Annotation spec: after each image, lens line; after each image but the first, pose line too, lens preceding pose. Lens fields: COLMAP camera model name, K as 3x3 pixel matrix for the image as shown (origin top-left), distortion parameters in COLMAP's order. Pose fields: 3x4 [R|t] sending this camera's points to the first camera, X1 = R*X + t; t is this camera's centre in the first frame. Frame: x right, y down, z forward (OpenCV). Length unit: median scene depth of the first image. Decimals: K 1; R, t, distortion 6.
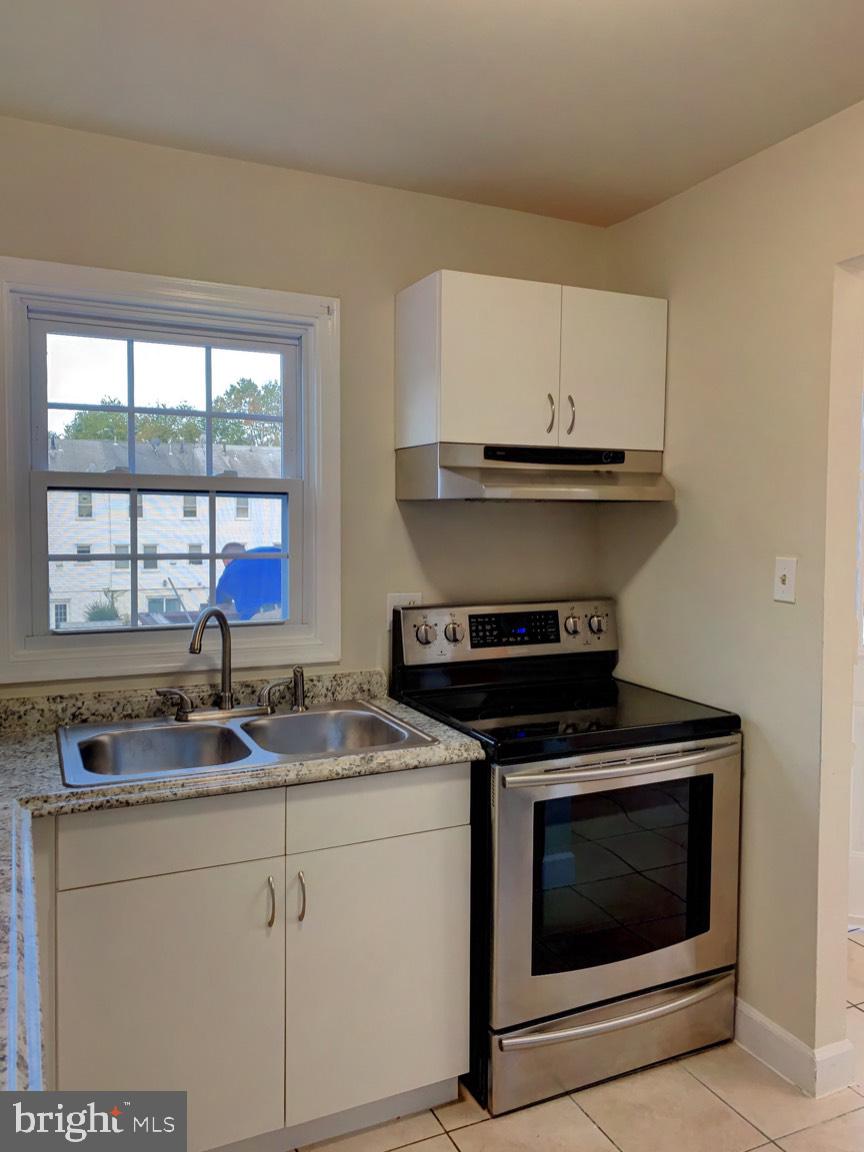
lens RADIAL K [[872.6, 0, 432.0], [0, 872.6, 576.0], [0, 0, 1]] dist [0.001146, -0.000962]
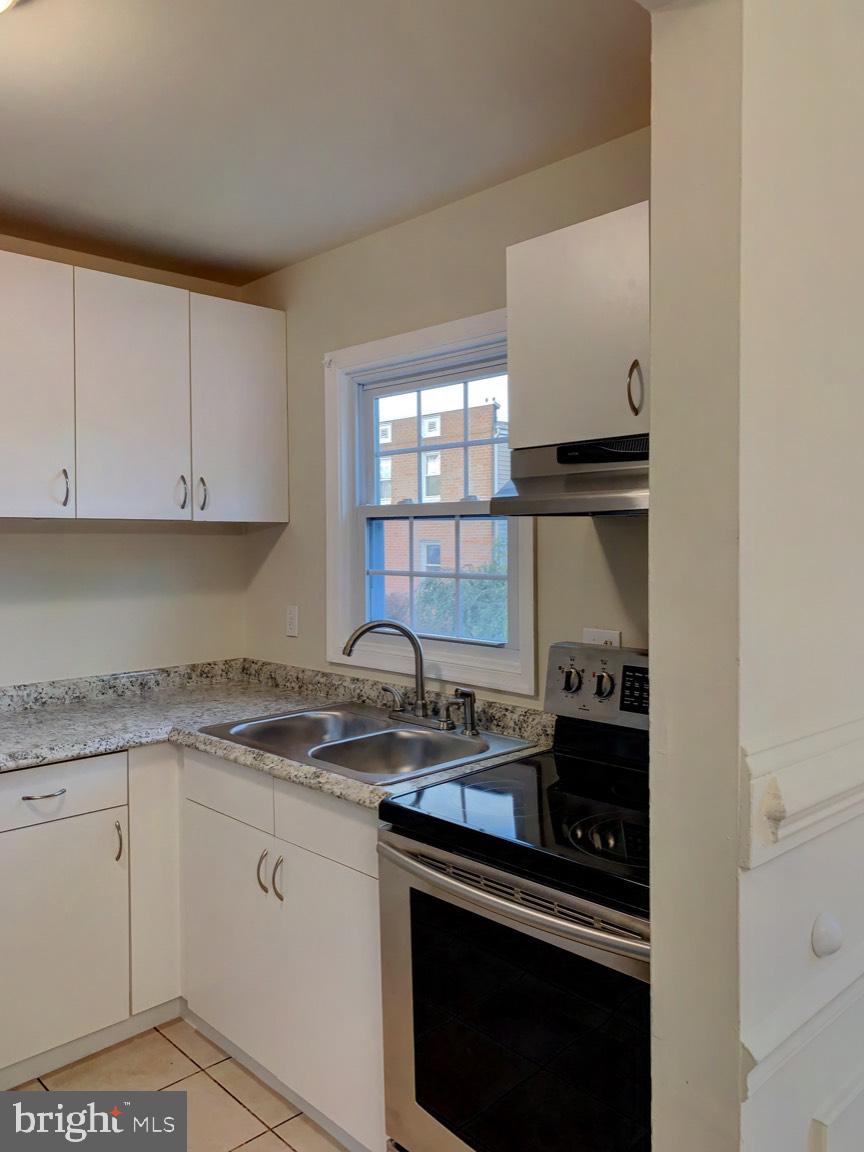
lens RADIAL K [[872.6, 0, 432.0], [0, 872.6, 576.0], [0, 0, 1]] dist [0.001146, -0.000962]
pose [[0.300633, 0.034886, -0.953102, 0.772254], [-0.054336, 0.998334, 0.019402, -0.042261], [0.952191, 0.045955, 0.302027, 0.656342]]
